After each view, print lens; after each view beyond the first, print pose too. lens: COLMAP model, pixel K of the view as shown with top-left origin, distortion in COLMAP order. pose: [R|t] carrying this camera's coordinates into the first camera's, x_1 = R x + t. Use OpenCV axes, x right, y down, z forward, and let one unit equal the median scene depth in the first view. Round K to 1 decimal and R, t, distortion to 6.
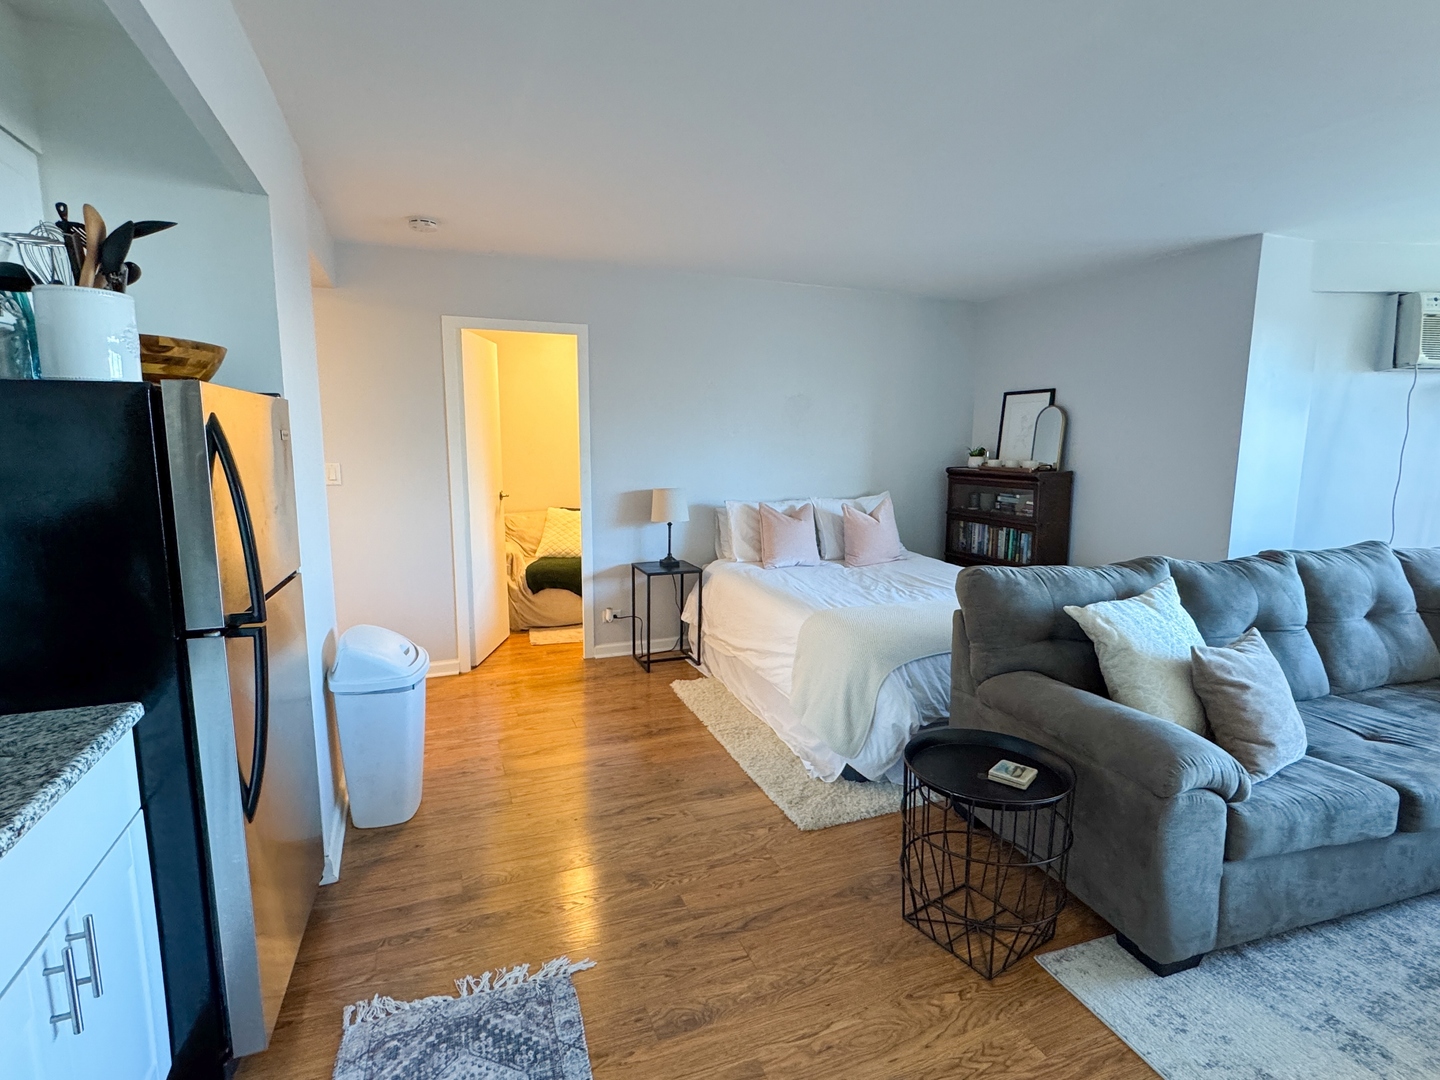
lens RADIAL K [[707.9, 0, 719.0], [0, 707.9, 541.4], [0, 0, 1]] dist [-0.001910, 0.000816]
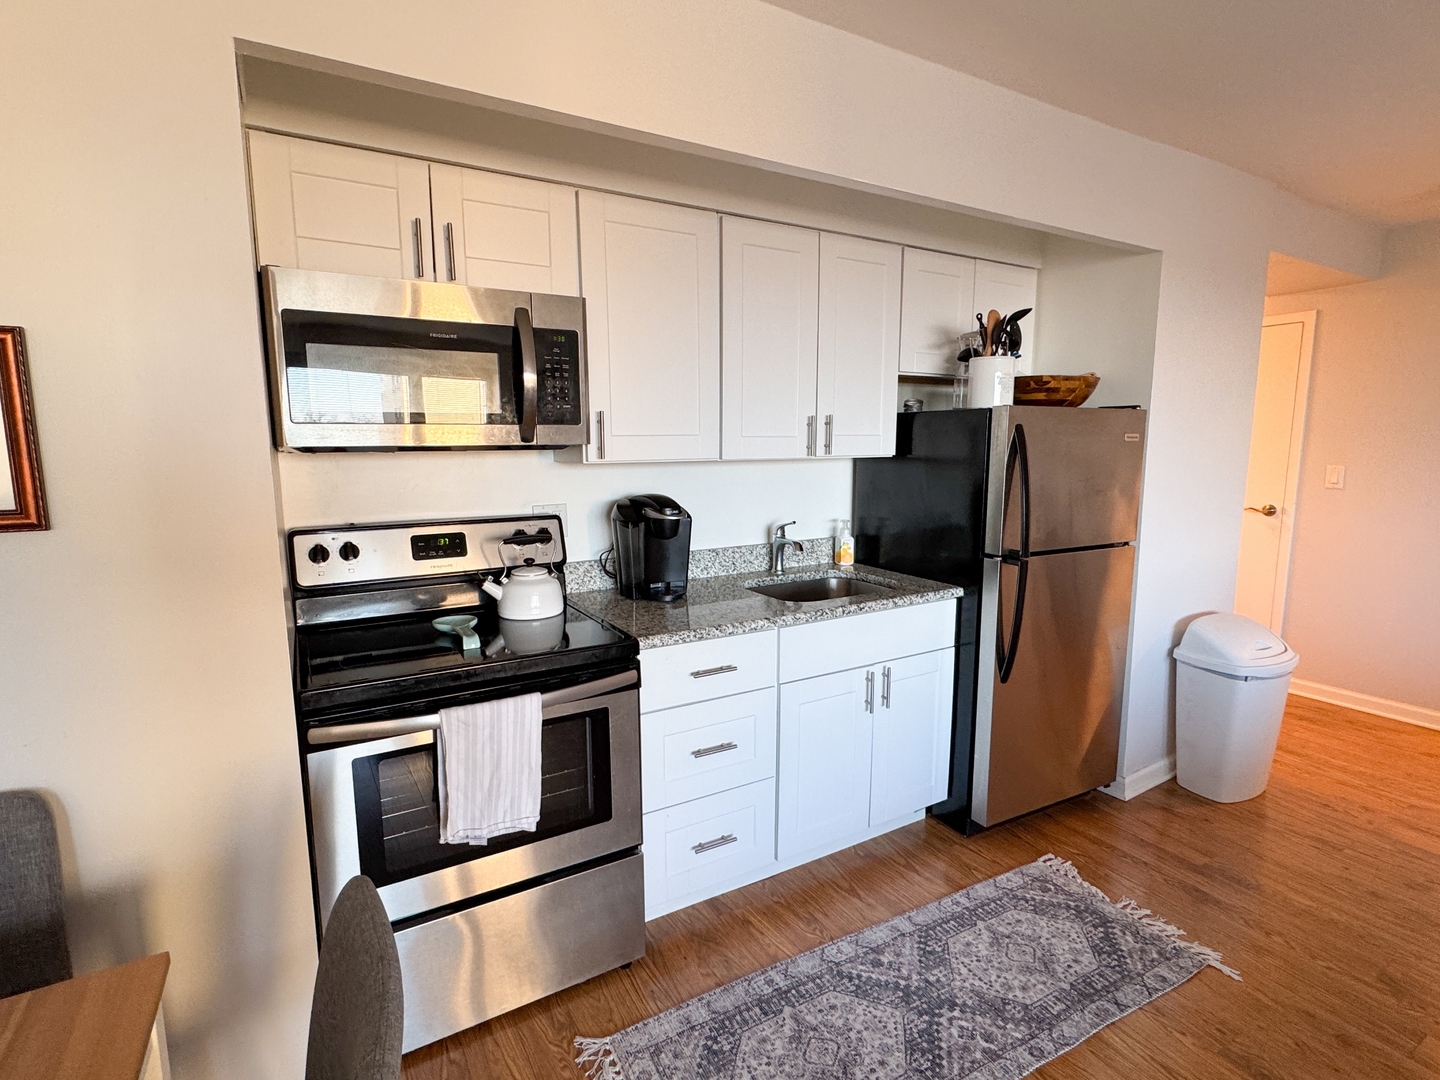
lens RADIAL K [[707.9, 0, 719.0], [0, 707.9, 541.4], [0, 0, 1]] dist [-0.001910, 0.000816]
pose [[0.136720, 0.133480, -0.981576, 0.653830], [-0.139411, 0.983611, 0.114339, -0.005050], [0.980751, 0.121210, 0.153087, 0.086055]]
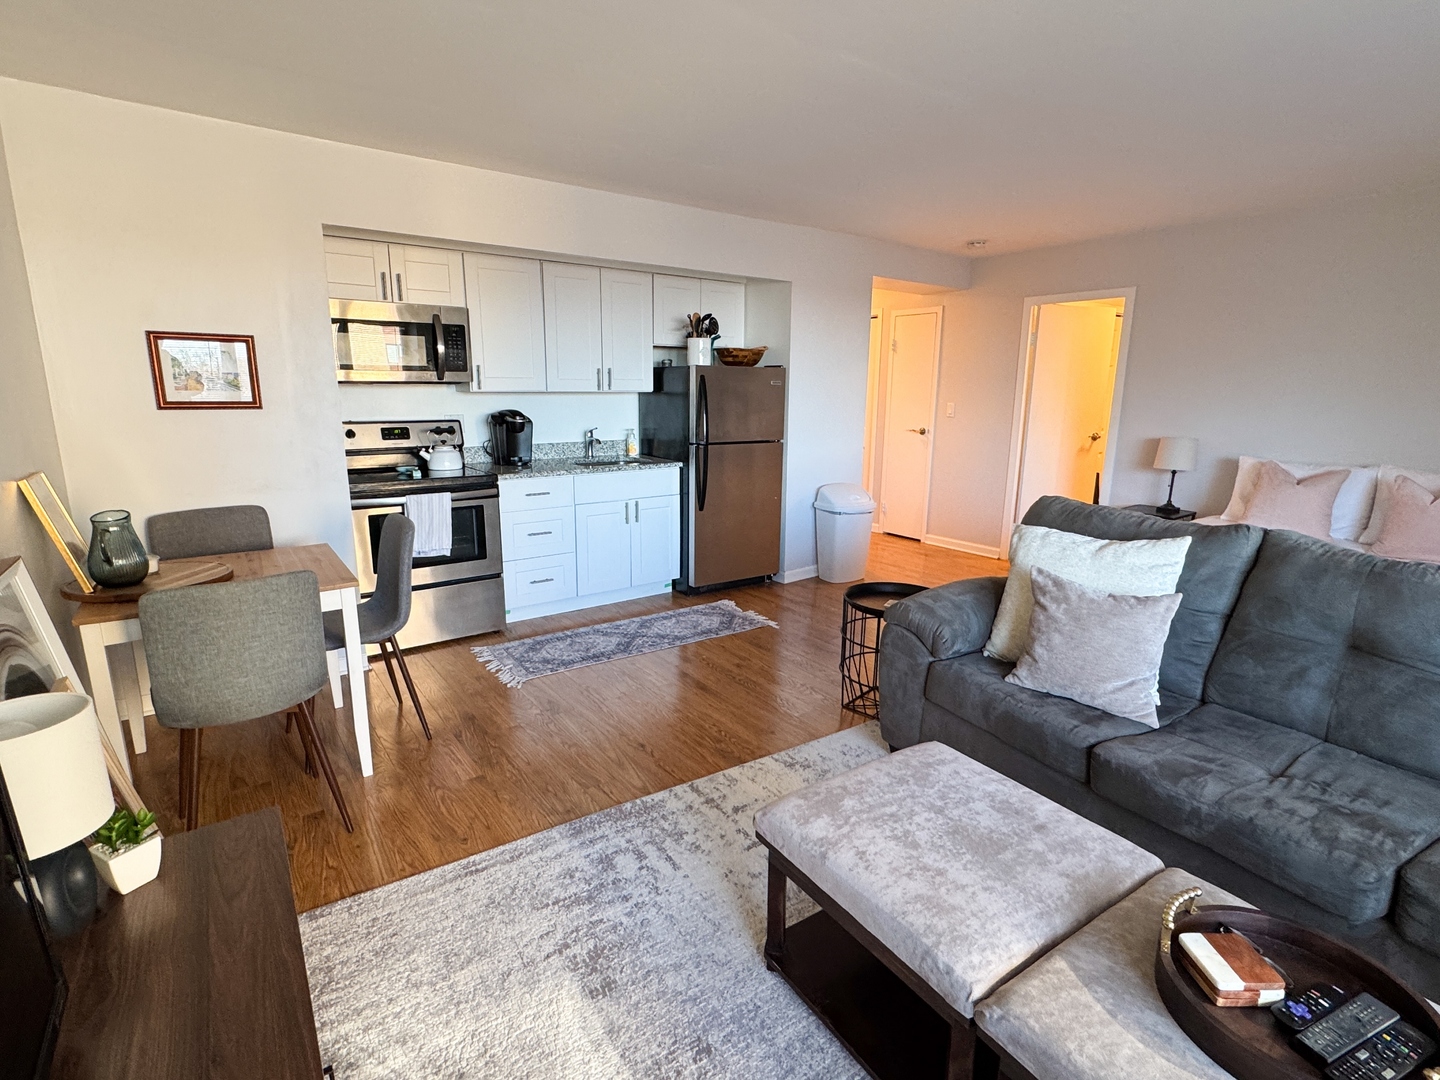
lens RADIAL K [[706.7, 0, 722.7], [0, 706.7, 540.3], [0, 0, 1]] dist [-0.001584, -0.000052]
pose [[0.246620, 0.206554, -0.946844, 1.951592], [-0.150654, 0.973316, 0.173089, -0.017466], [0.957331, 0.099959, 0.271158, 0.241911]]
